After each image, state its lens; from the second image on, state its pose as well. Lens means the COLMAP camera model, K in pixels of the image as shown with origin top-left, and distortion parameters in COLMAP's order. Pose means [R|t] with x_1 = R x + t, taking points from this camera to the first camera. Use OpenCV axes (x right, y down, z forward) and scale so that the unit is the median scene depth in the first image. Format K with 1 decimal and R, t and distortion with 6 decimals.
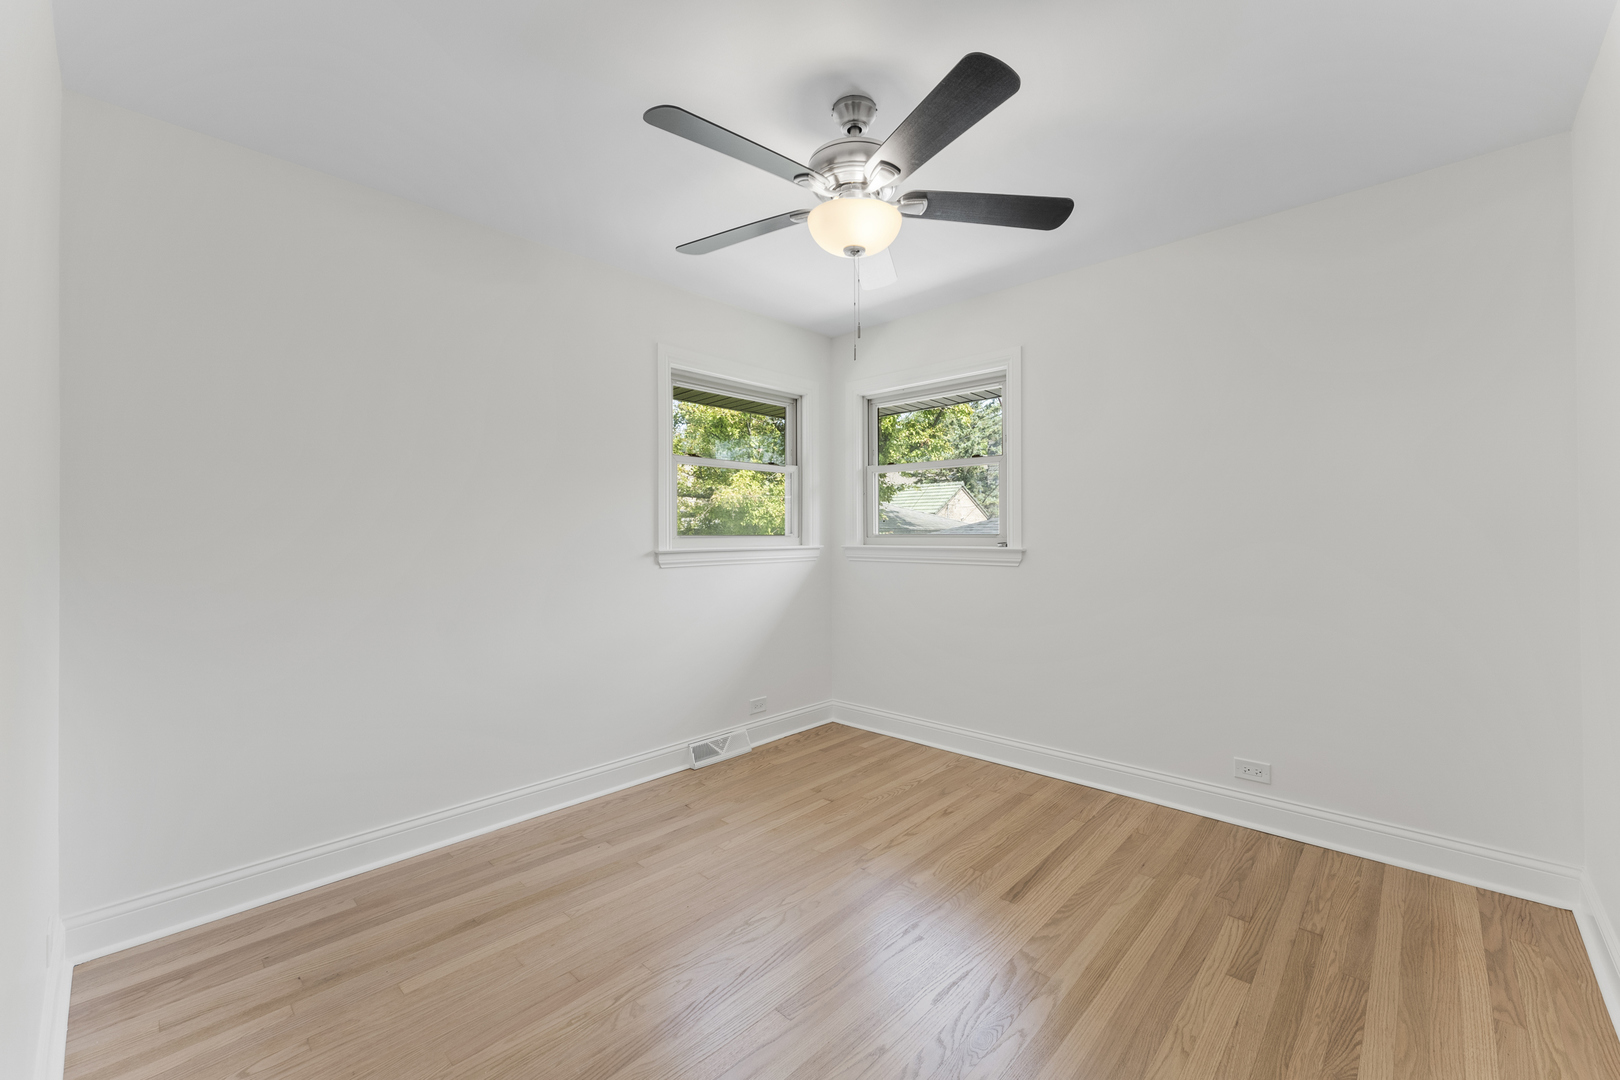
lens RADIAL K [[645.5, 0, 816.1], [0, 645.5, 538.3], [0, 0, 1]] dist [-0.001914, -0.000296]
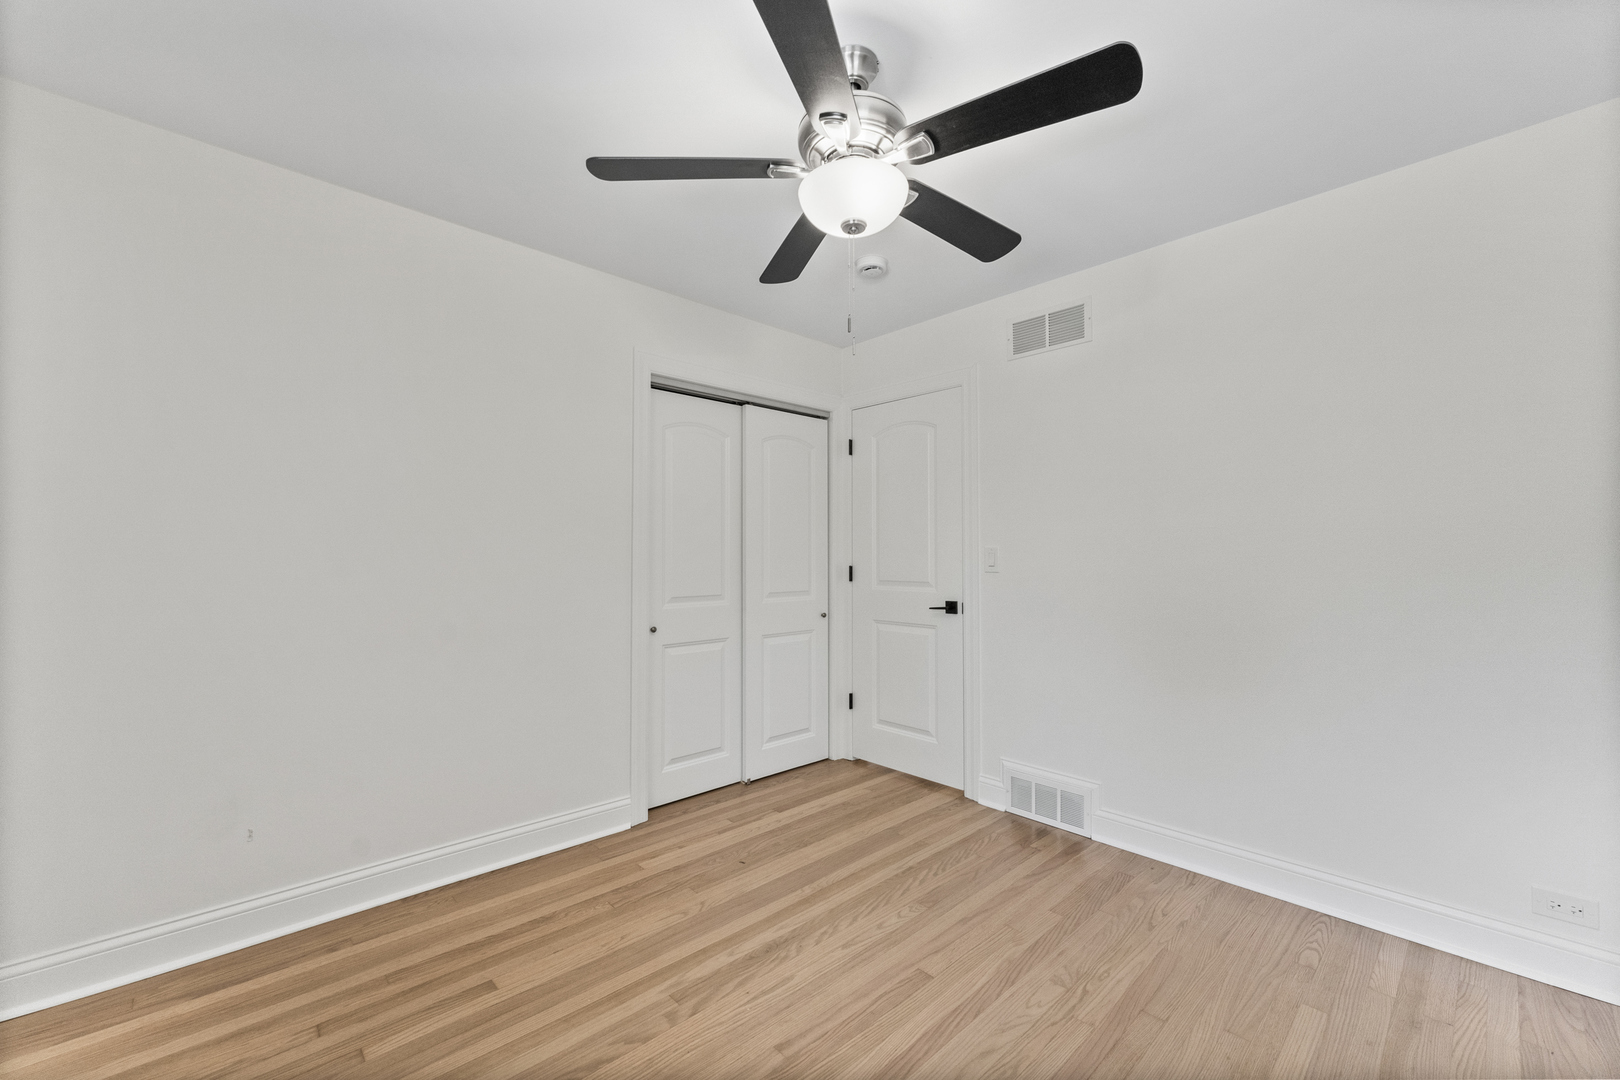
lens RADIAL K [[645.5, 0, 816.1], [0, 645.5, 538.3], [0, 0, 1]] dist [-0.001914, -0.000296]
pose [[-0.998475, 0.005508, 0.054931, 0.071341], [0.004896, 0.999925, -0.011263, -0.025764], [-0.054989, -0.010977, -0.998427, 1.993372]]
